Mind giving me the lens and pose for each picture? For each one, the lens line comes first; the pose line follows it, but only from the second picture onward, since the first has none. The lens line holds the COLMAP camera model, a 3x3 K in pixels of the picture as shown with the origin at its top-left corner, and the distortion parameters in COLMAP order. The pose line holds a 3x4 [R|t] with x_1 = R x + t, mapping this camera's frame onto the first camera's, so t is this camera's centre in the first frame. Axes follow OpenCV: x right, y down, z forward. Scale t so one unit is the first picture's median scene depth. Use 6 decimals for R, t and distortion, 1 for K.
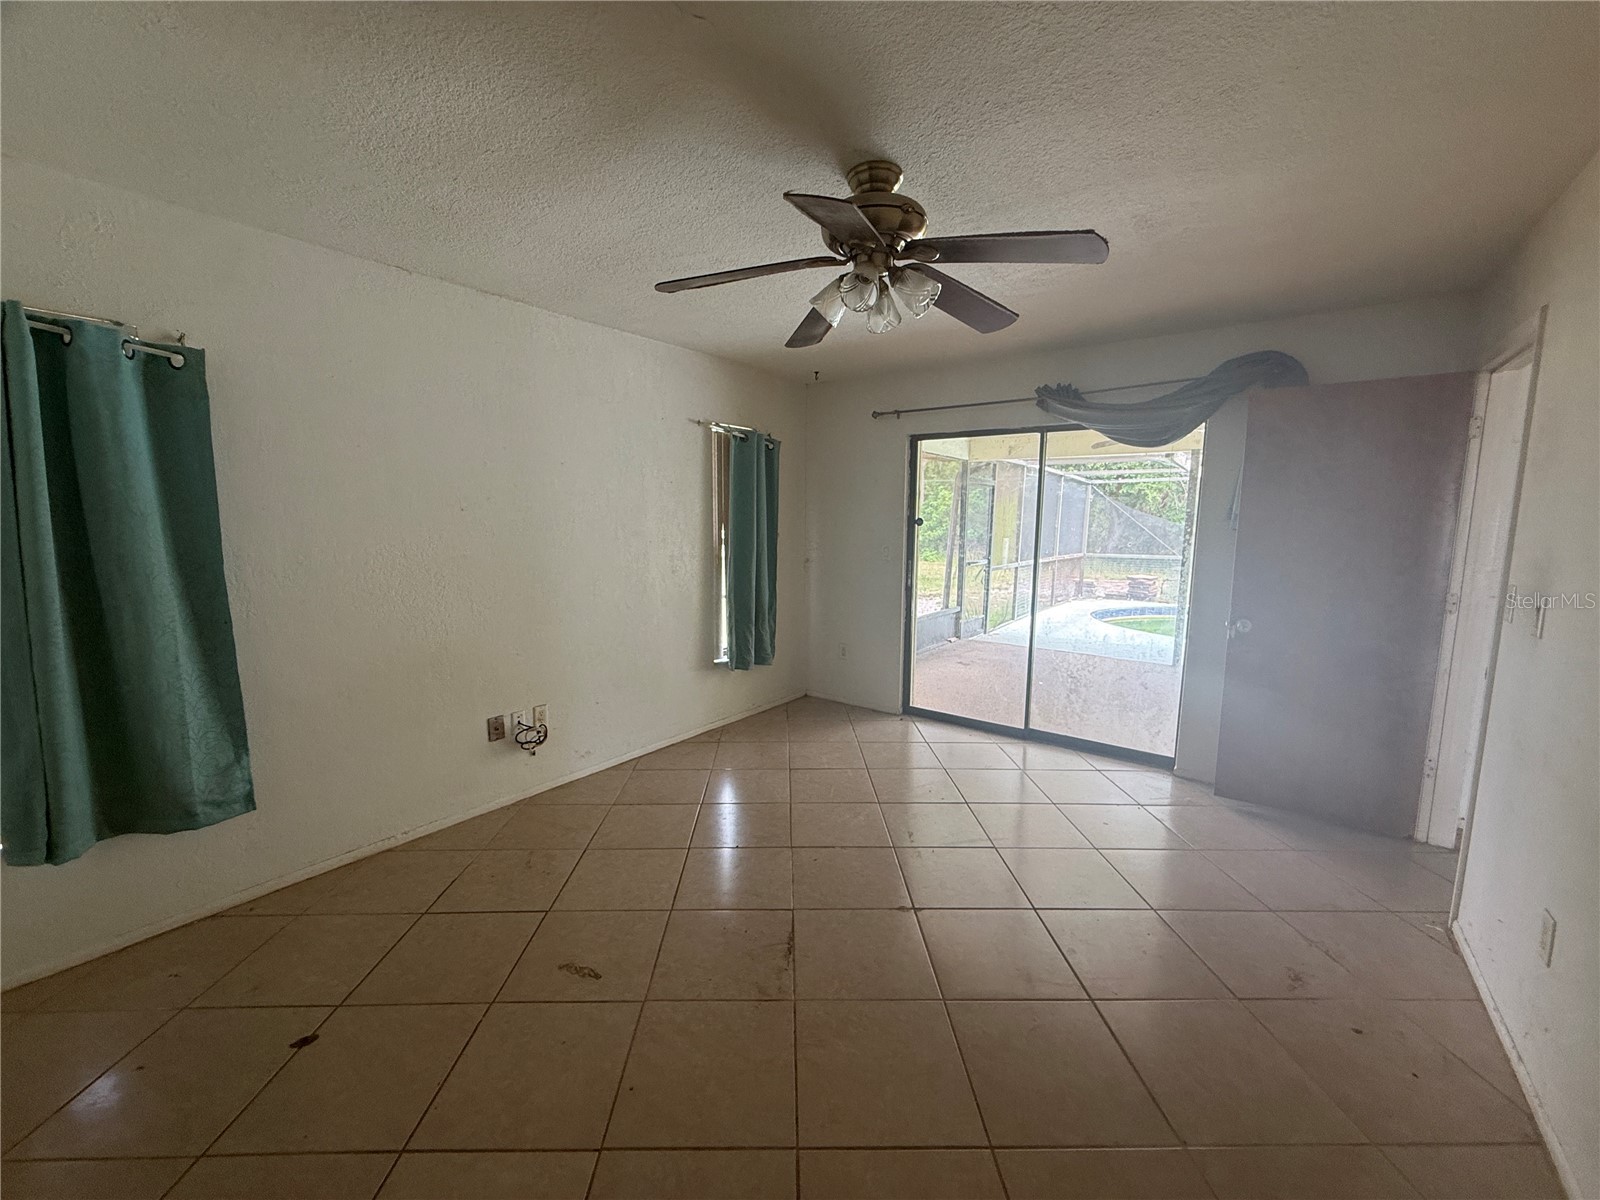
lens RADIAL K [[640.5, 0, 792.8], [0, 640.5, 598.7], [0, 0, 1]] dist [0.000523, 0.000045]
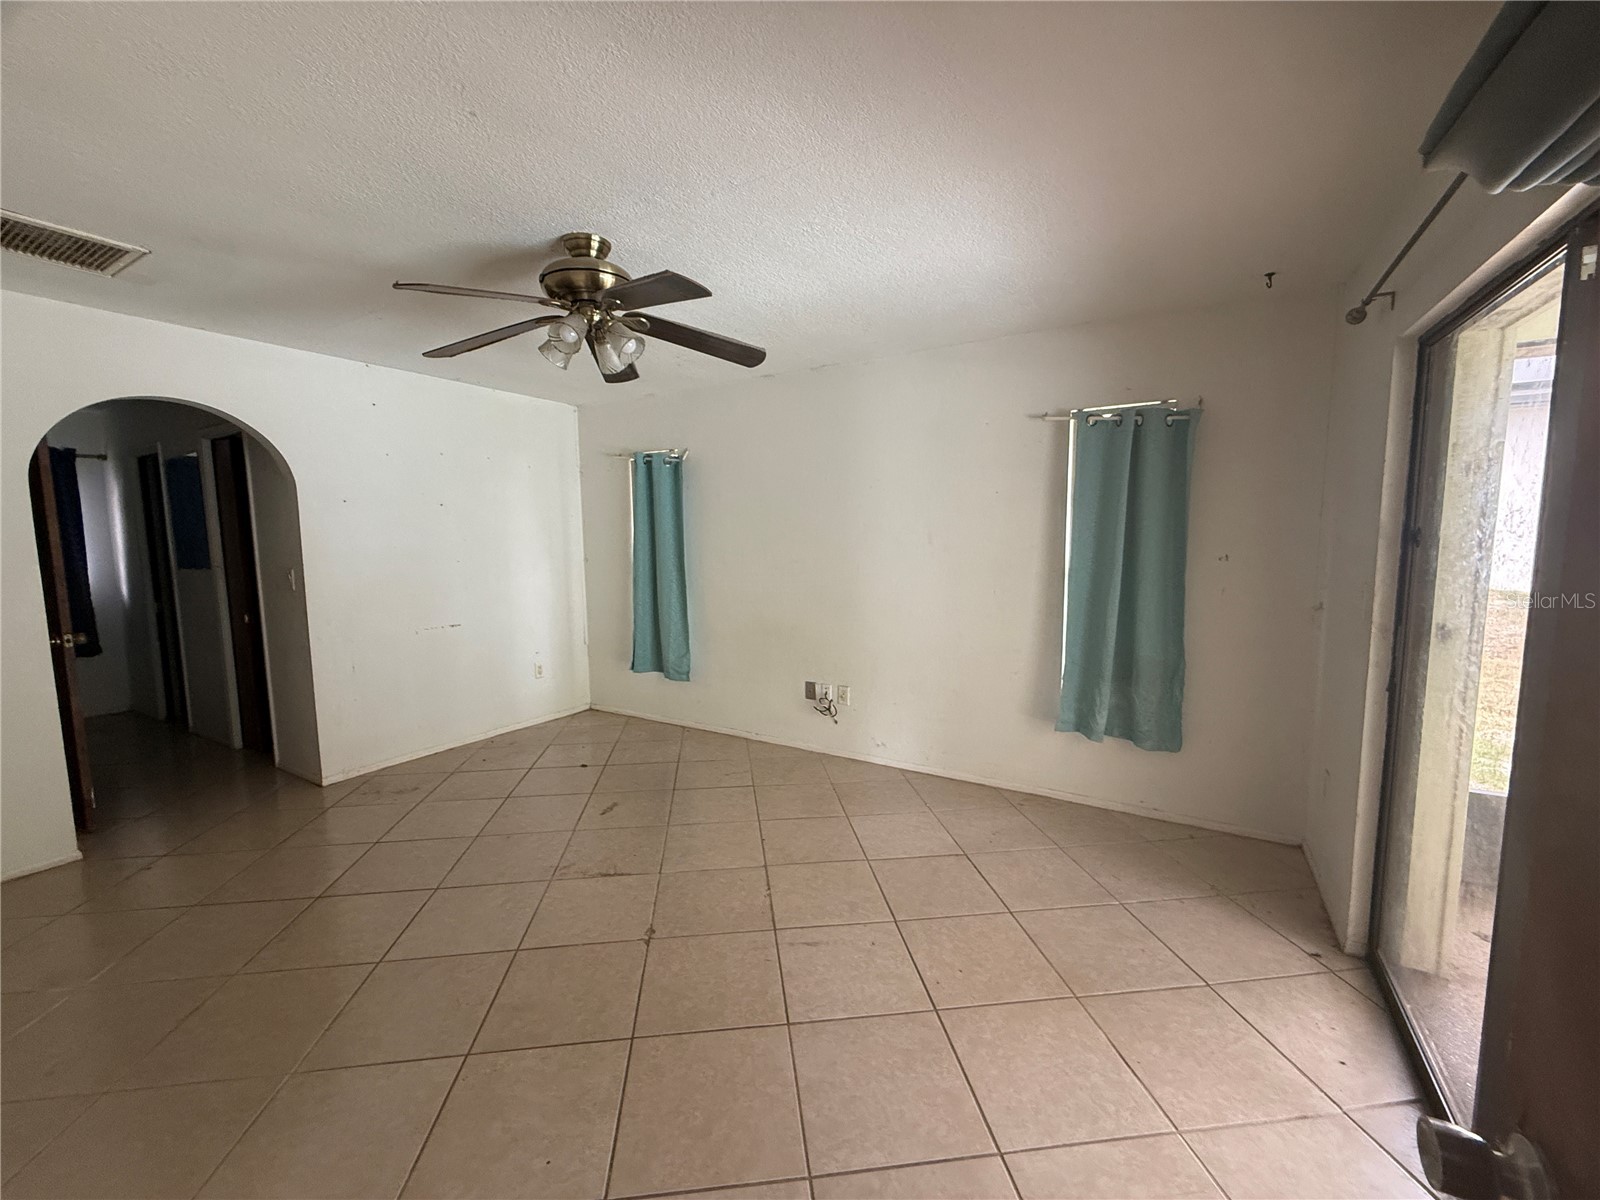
lens RADIAL K [[640.5, 0, 792.8], [0, 640.5, 598.7], [0, 0, 1]] dist [0.000523, 0.000045]
pose [[0.103141, 0.097038, -0.989922, 0.808982], [-0.117543, 0.989445, 0.084744, -0.092956], [0.987697, 0.107618, 0.113459, 0.761704]]
